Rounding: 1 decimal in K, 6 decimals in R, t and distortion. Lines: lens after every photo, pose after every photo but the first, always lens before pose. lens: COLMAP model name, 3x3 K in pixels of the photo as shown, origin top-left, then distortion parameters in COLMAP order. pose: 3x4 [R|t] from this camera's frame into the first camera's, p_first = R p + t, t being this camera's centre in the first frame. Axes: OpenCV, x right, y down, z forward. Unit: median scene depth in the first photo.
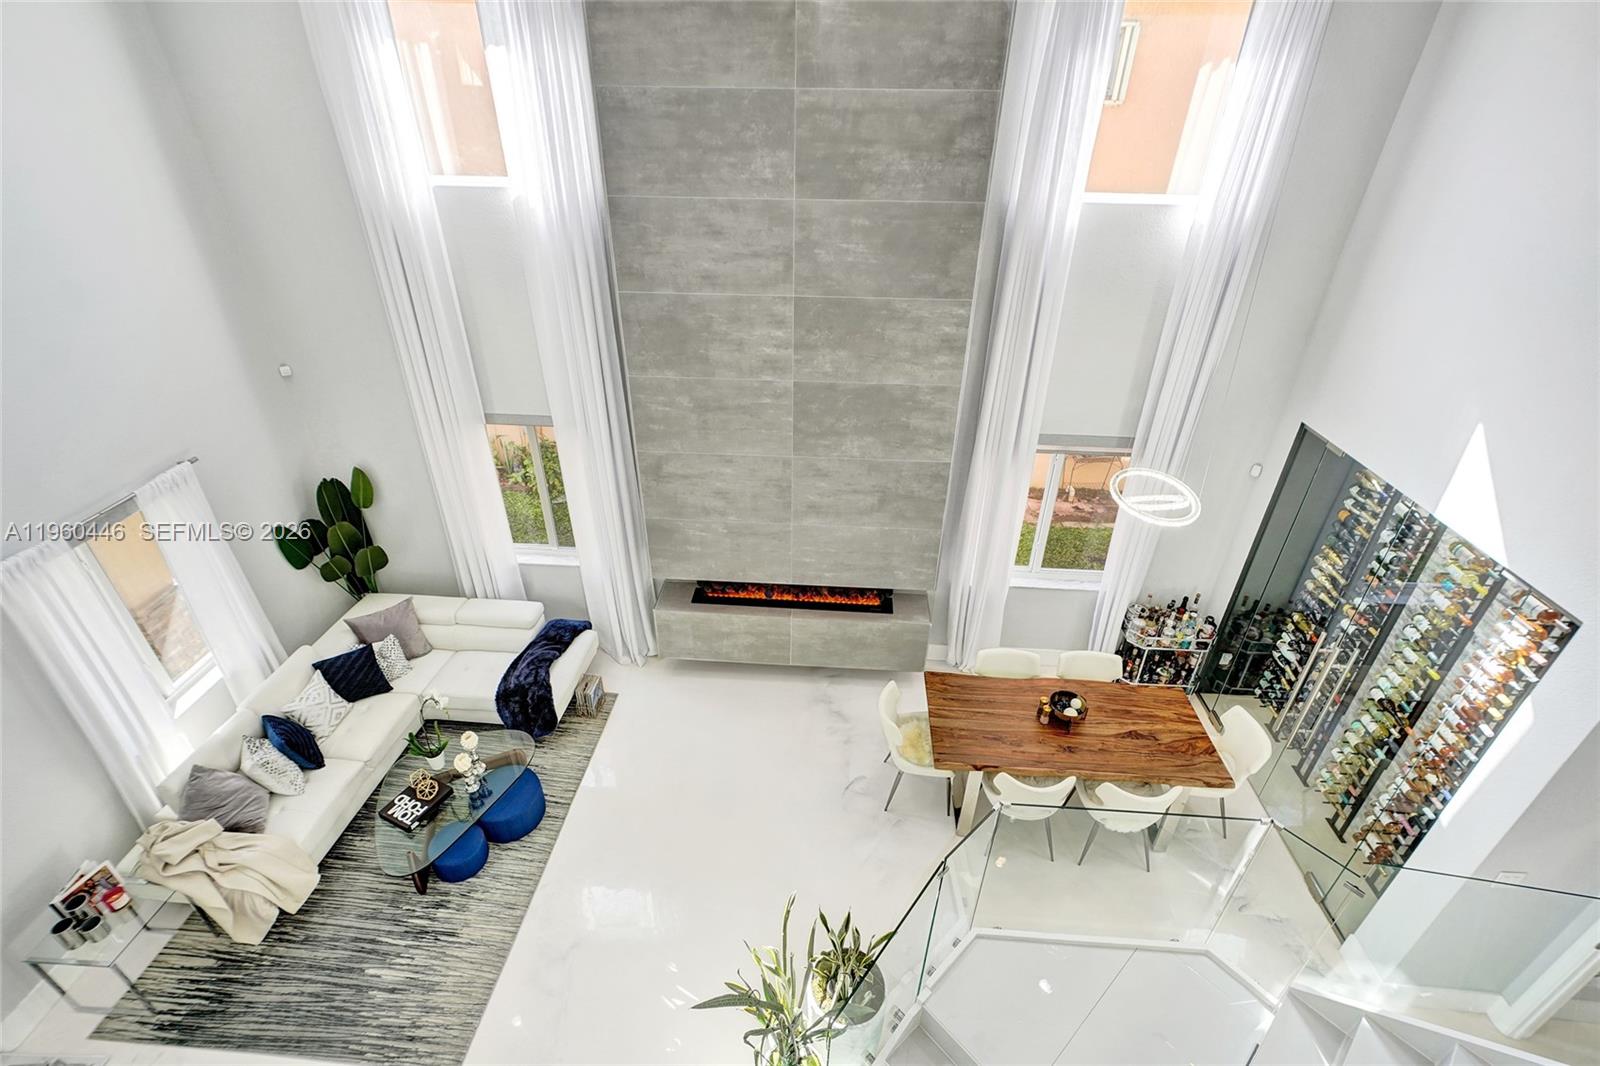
lens RADIAL K [[731.9, 0, 799.2], [0, 731.9, 538.3], [0, 0, 1]] dist [-0.000624, 0.009885]
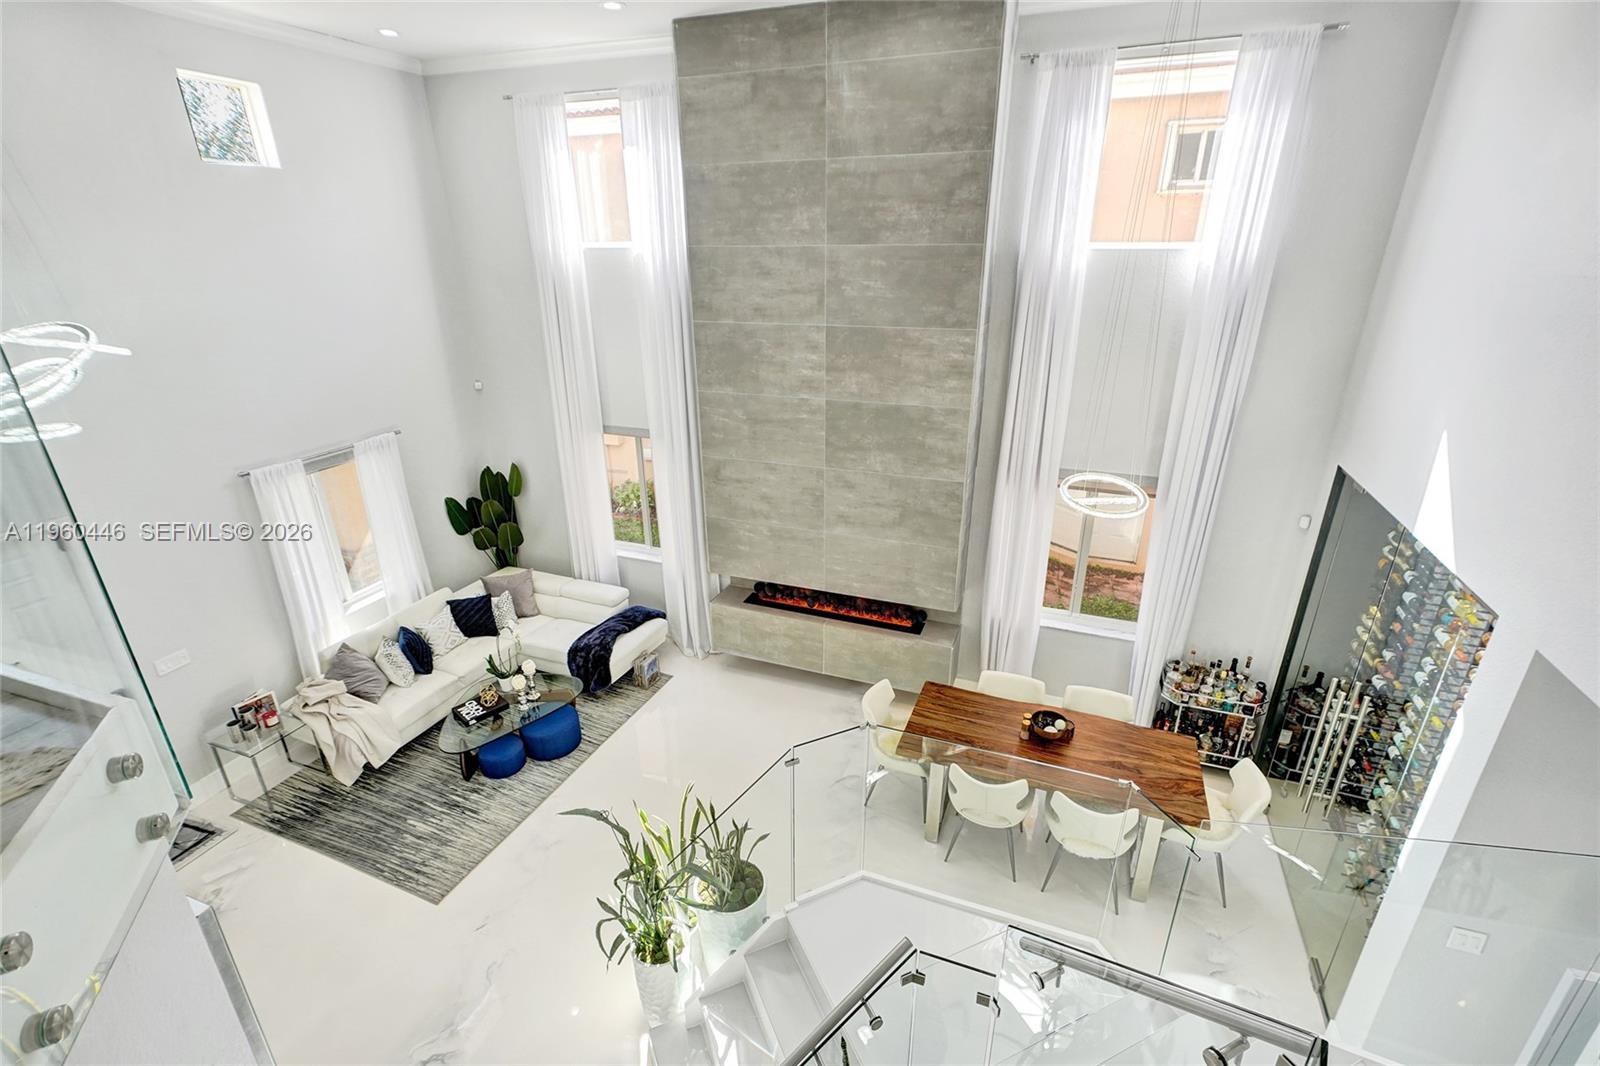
lens RADIAL K [[731.9, 0, 799.2], [0, 731.9, 538.3], [0, 0, 1]] dist [-0.000624, 0.009885]
pose [[0.953013, 0.096629, -0.287103, 0.312882], [-0.141063, 0.980291, -0.138314, 0.171252], [0.268080, 0.172315, 0.947861, -0.076485]]
